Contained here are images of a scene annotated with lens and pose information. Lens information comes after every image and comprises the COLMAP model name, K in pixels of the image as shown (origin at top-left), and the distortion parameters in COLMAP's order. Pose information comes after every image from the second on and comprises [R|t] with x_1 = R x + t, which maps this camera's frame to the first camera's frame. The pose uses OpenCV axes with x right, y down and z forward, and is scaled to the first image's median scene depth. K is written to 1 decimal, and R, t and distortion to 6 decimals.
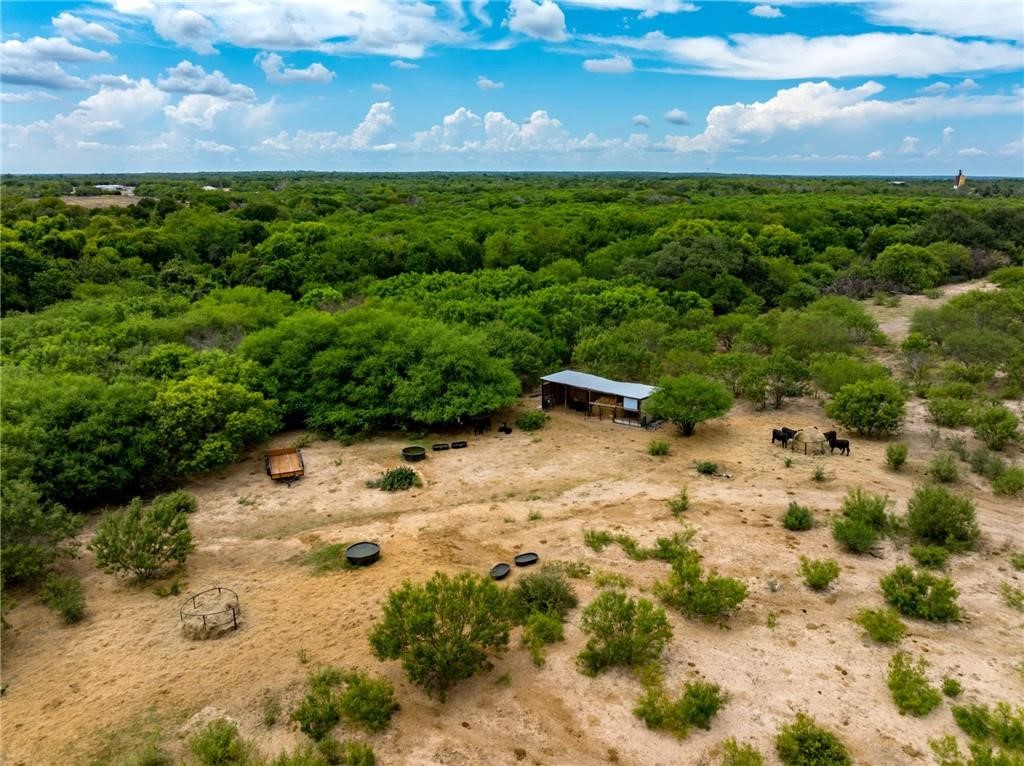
lens RADIAL K [[696.4, 0, 504.3], [0, 696.4, 383.9], [0, 0, 1]] dist [-0.028557, -0.000397]
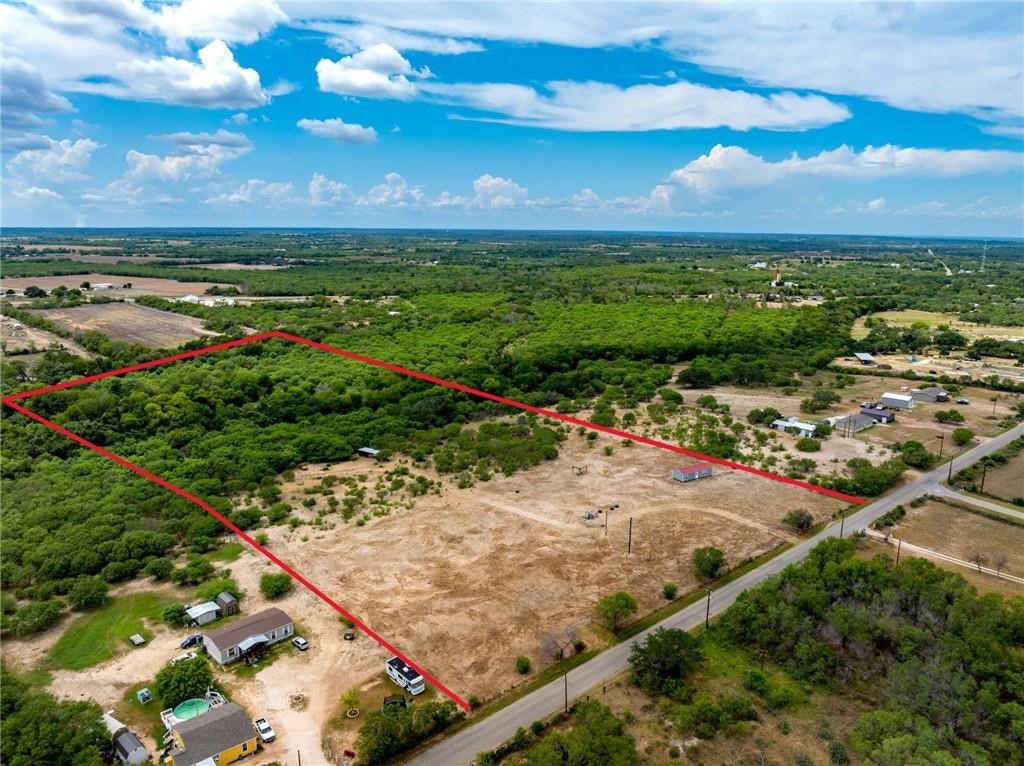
lens RADIAL K [[696.4, 0, 471.8], [0, 696.4, 390.5], [0, 0, 1]] dist [-0.028557, -0.000397]
pose [[0.999281, -0.009889, 0.036595, 0.498156], [0.012333, 0.997666, -0.067164, -0.062222], [-0.035845, 0.067567, 0.997071, -2.813526]]
